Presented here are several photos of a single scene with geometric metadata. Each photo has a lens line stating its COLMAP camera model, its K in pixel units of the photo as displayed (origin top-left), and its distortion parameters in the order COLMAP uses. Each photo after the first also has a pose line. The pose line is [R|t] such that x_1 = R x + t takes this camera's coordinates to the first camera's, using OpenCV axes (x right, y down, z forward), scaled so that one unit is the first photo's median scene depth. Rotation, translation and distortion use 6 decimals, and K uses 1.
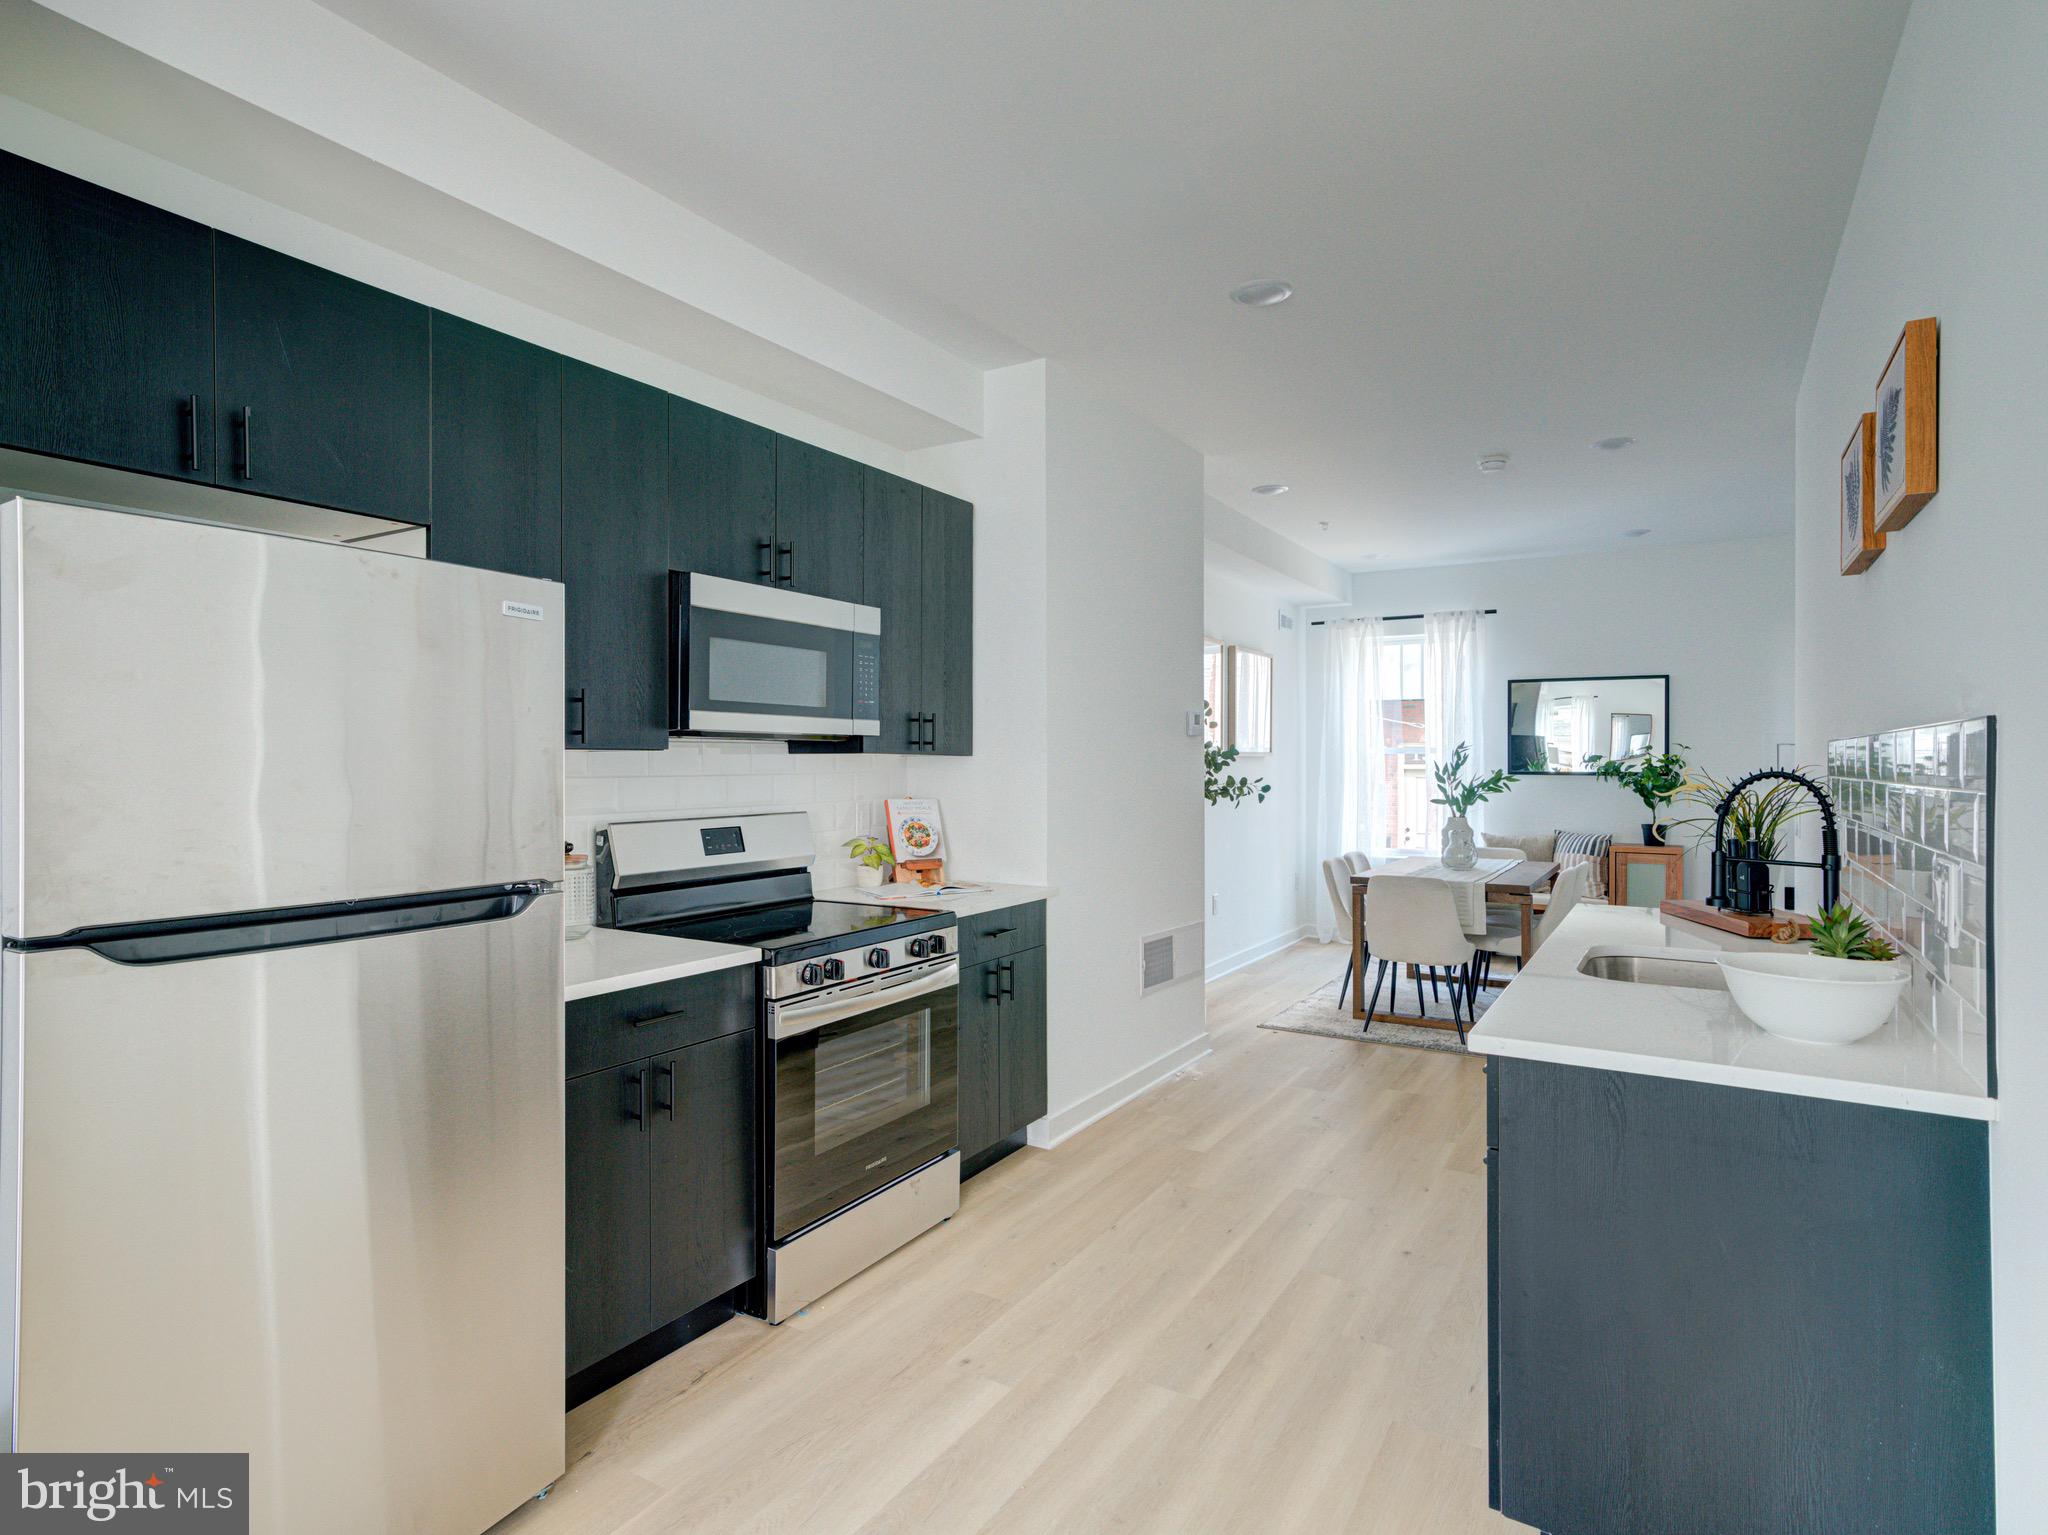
lens RADIAL K [[1086.2, 0, 1028.8], [0, 1086.2, 747.8], [0, 0, 1]] dist [-0.000608, -0.000025]
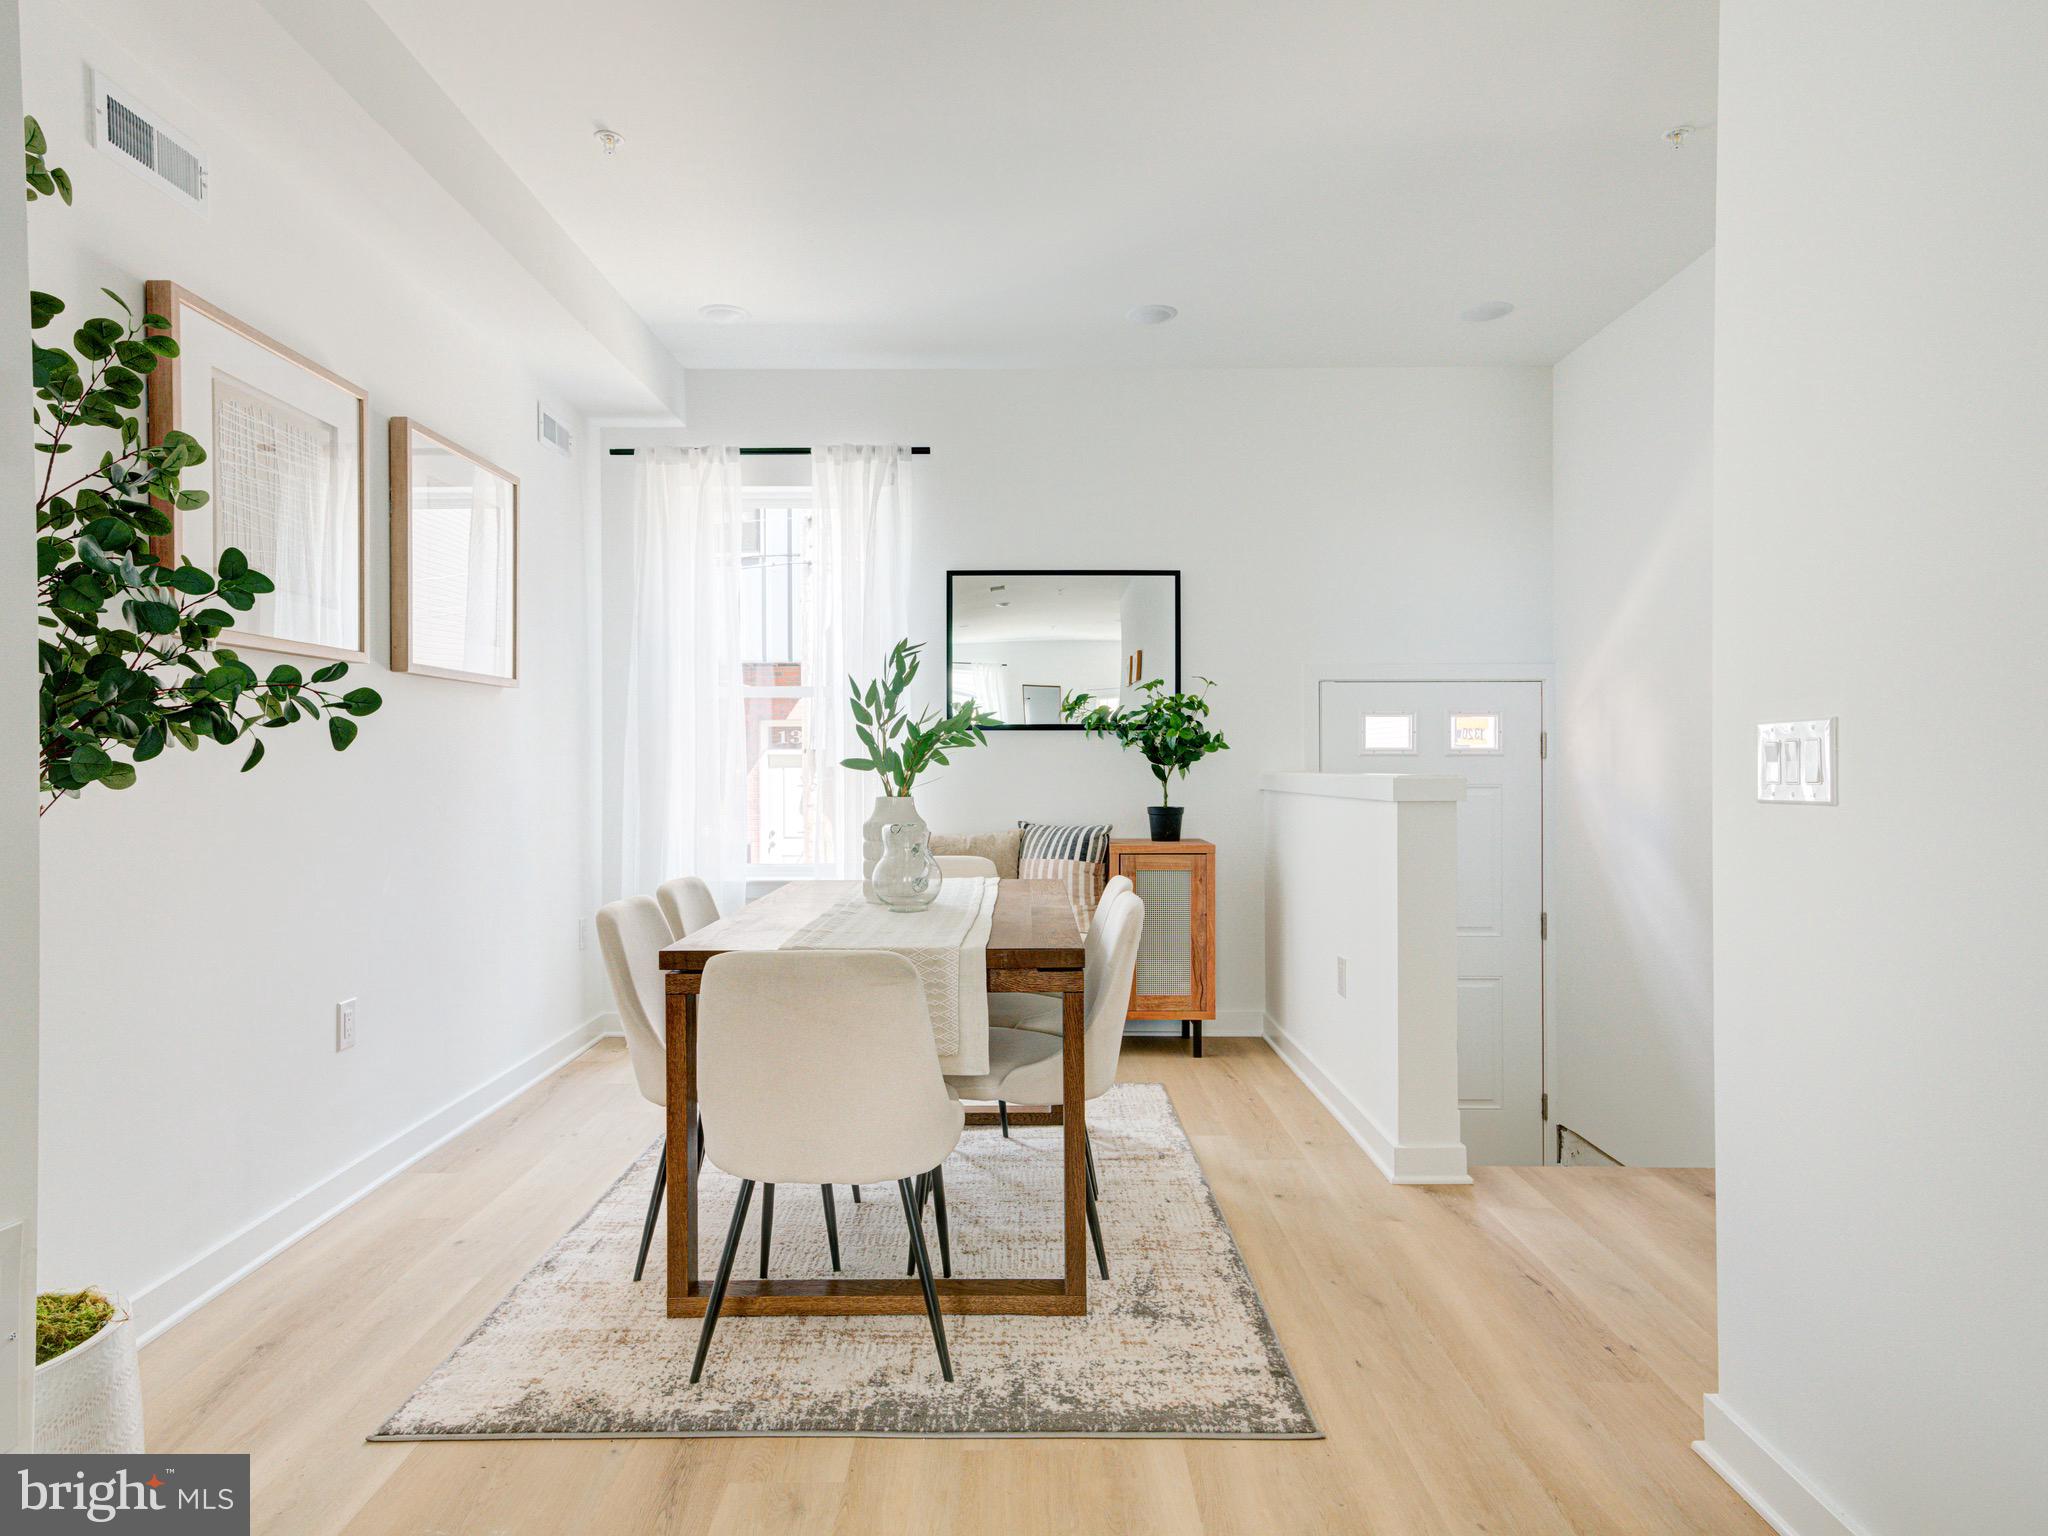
lens RADIAL K [[1179.3, 0, 1012.7], [0, 1179.3, 762.2], [0, 0, 1]] dist [0.000128, 0.001989]
pose [[0.856914, -0.006278, 0.515421, 0.173964], [0.000737, 0.999940, 0.010955, 0.043362], [-0.515459, -0.009007, 0.856867, 0.533595]]
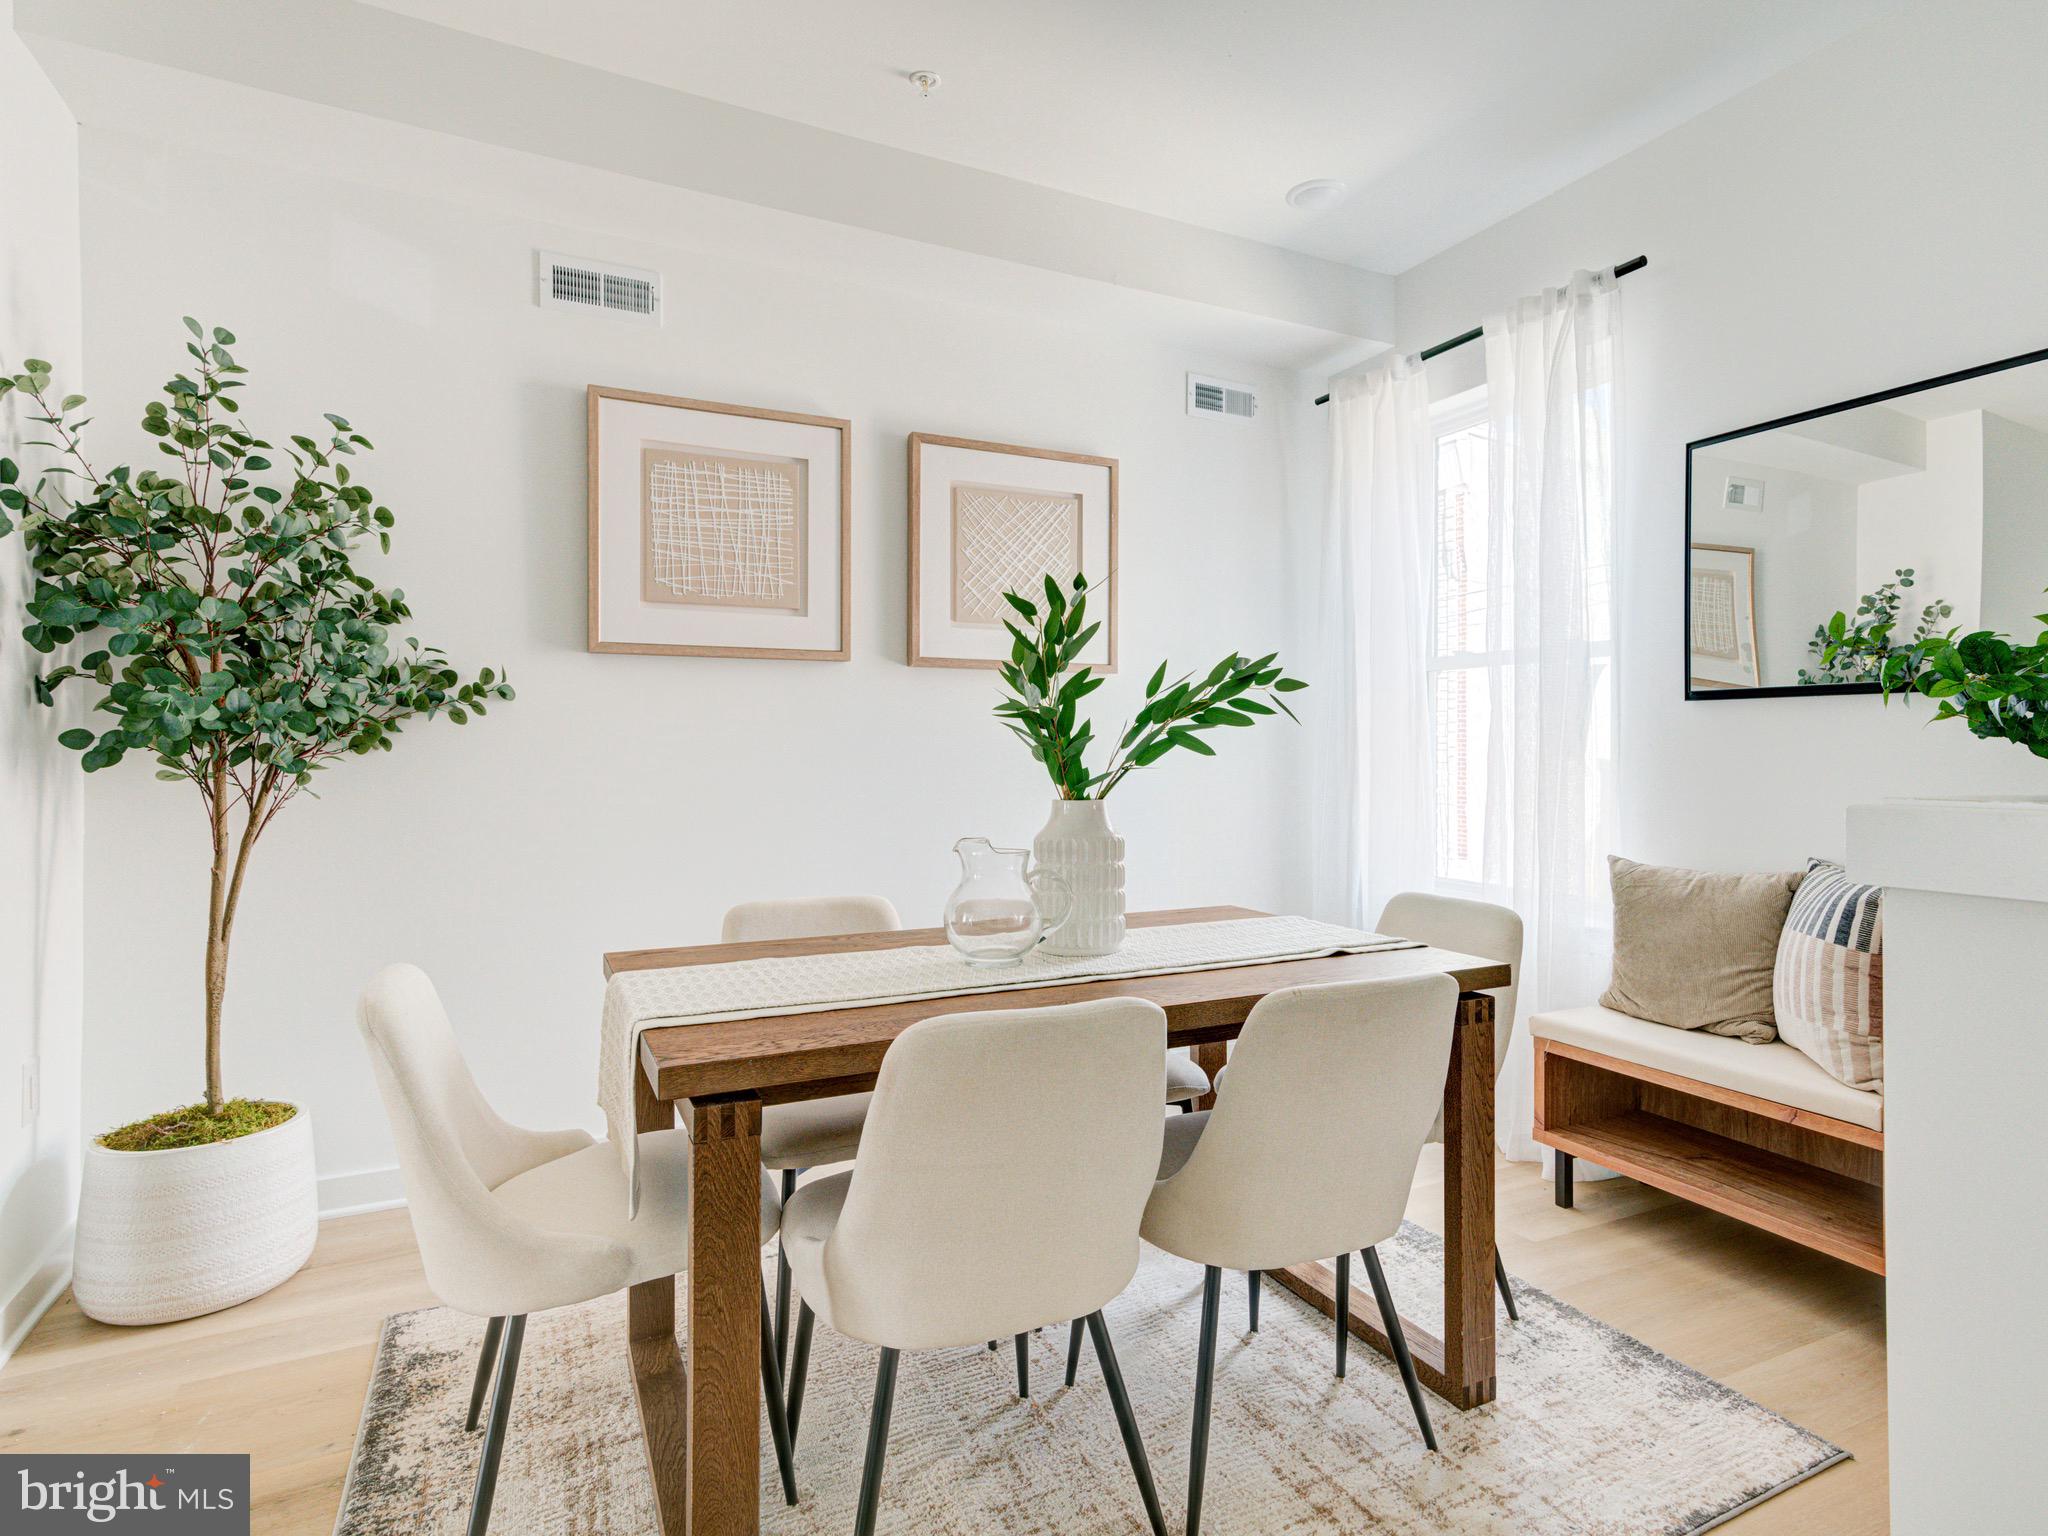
lens RADIAL K [[1086.2, 0, 1028.8], [0, 1086.2, 748.3], [0, 0, 1]] dist [-0.000608, -0.000025]
pose [[0.850815, -0.002334, -0.525460, 0.551514], [0.005599, 0.999974, 0.004623, 0.046911], [0.525436, -0.006875, 0.850806, 0.707853]]
